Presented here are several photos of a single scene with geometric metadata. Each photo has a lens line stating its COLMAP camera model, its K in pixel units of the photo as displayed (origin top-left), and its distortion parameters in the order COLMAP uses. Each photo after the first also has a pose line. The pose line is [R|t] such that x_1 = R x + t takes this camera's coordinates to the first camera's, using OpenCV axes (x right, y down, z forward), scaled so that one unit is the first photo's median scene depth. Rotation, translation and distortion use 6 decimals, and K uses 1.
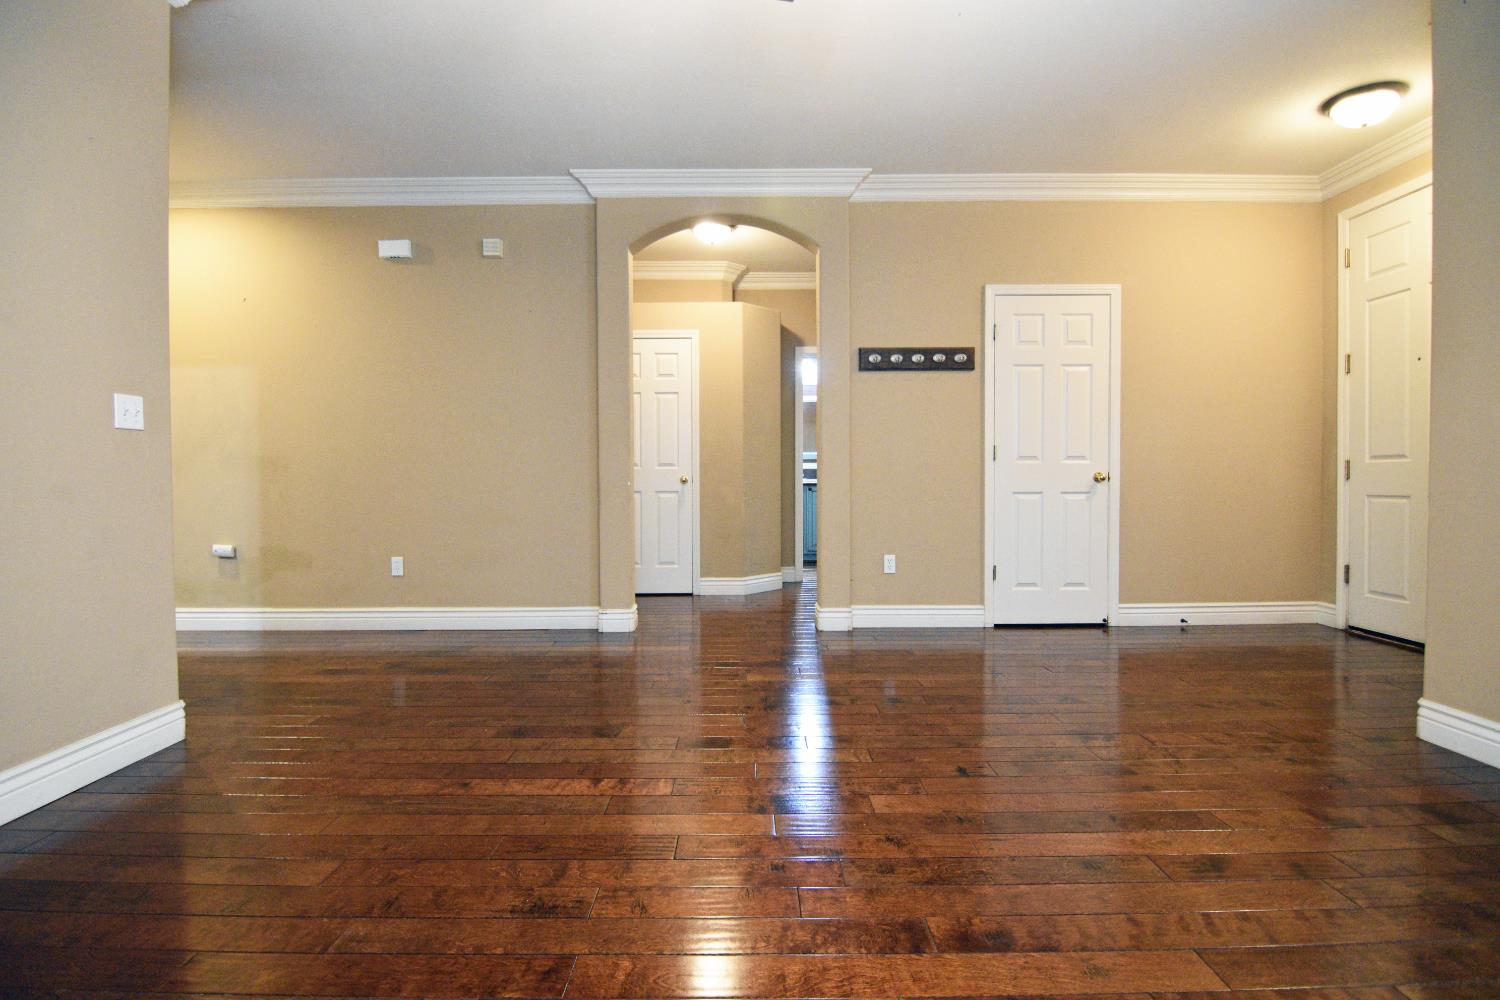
lens RADIAL K [[729.4, 0, 750.0], [0, 729.4, 500.0], [0, 0, 1]] dist [-0.000416, -0.014737]
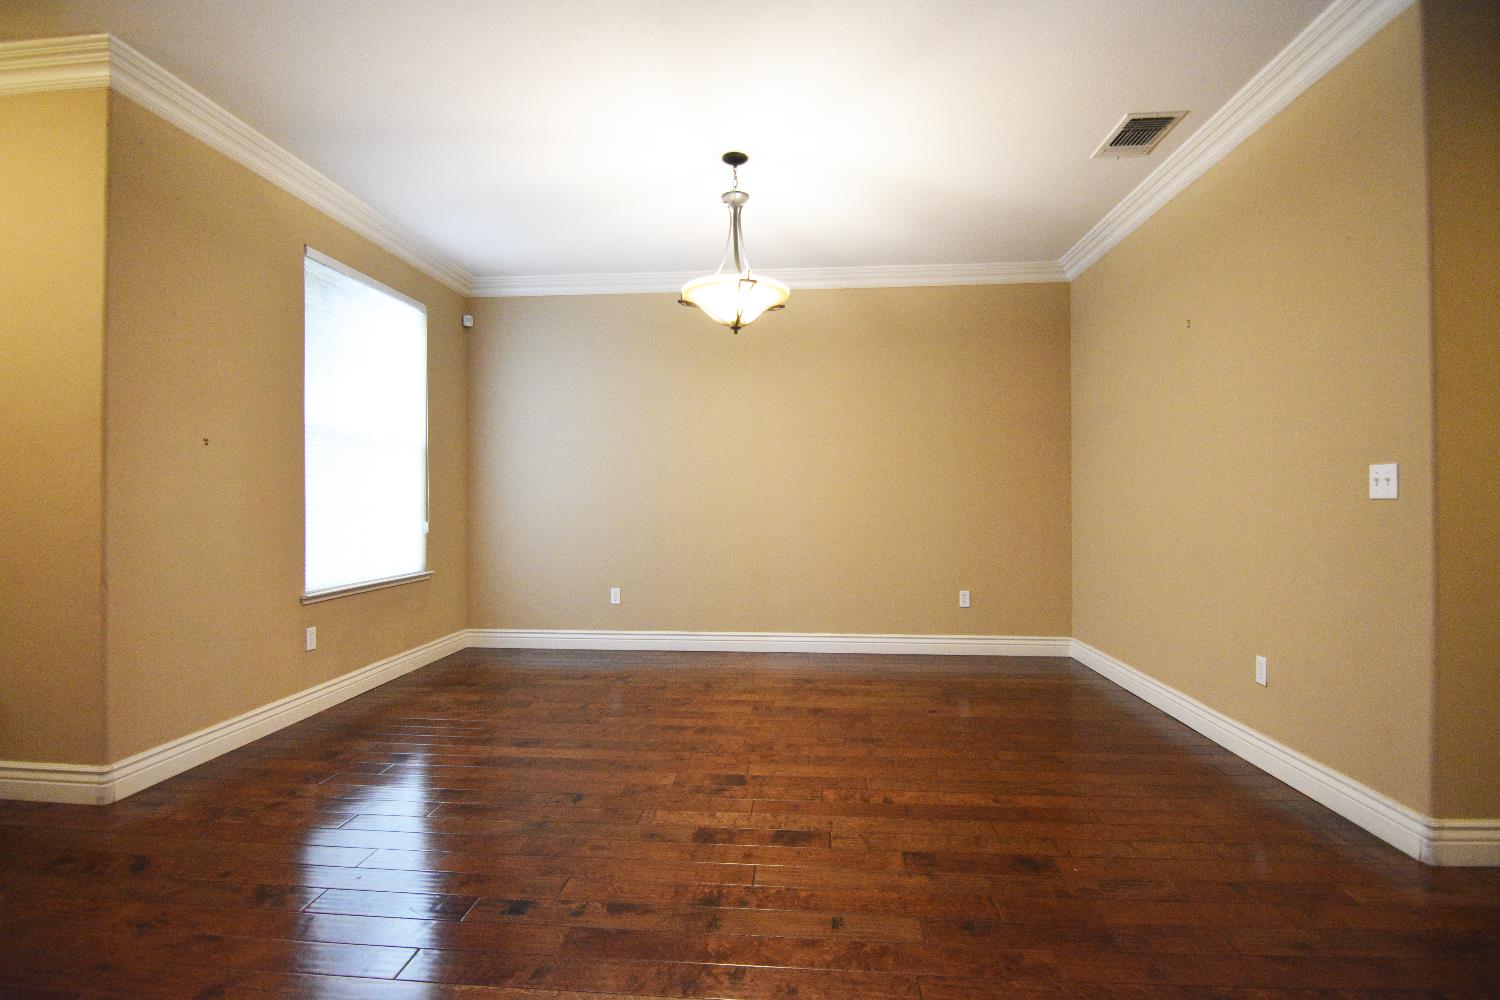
lens RADIAL K [[729.4, 0, 750.0], [0, 729.4, 500.0], [0, 0, 1]] dist [-0.000416, -0.014737]
pose [[-0.996154, 0.009863, 0.087060, -0.091391], [0.013119, 0.999233, 0.036907, -0.147718], [-0.086629, 0.037907, -0.995519, 2.105345]]
